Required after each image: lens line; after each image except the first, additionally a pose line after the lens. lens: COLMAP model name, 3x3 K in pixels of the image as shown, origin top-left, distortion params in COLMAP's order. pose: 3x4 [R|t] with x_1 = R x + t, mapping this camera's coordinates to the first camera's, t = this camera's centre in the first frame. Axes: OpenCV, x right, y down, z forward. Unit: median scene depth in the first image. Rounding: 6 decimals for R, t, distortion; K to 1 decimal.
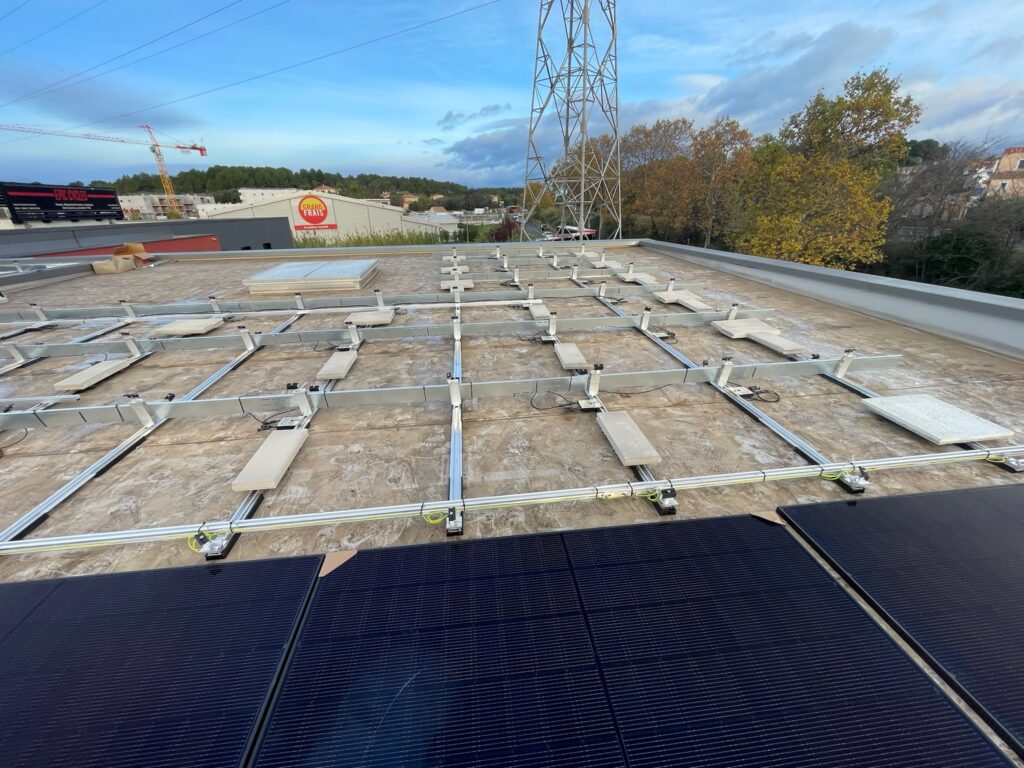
lens RADIAL K [[413.6, 0, 509.3], [0, 413.6, 385.4], [0, 0, 1]] dist [-0.001849, -0.000223]
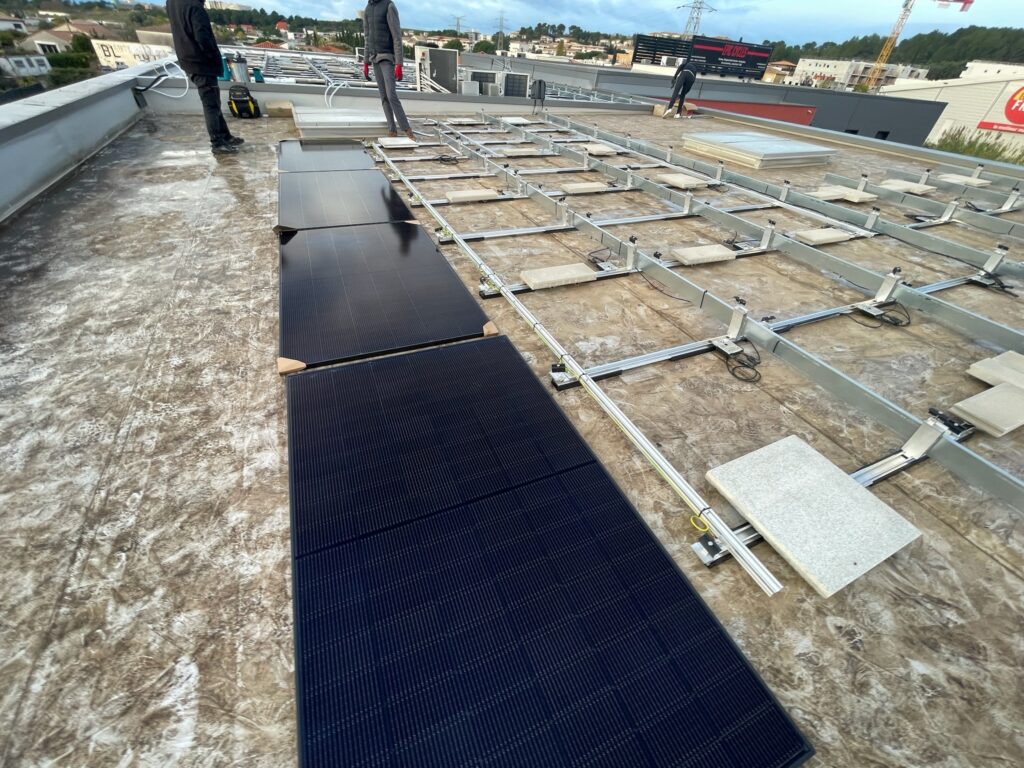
lens RADIAL K [[413.6, 0, 510.7], [0, 413.6, 384.8], [0, 0, 1]] dist [-0.001849, -0.000223]
pose [[0.291442, 0.632151, -0.717946, 0.187268], [-0.453197, 0.752199, 0.478340, -0.021480], [0.842422, 0.185962, 0.505711, 0.049182]]
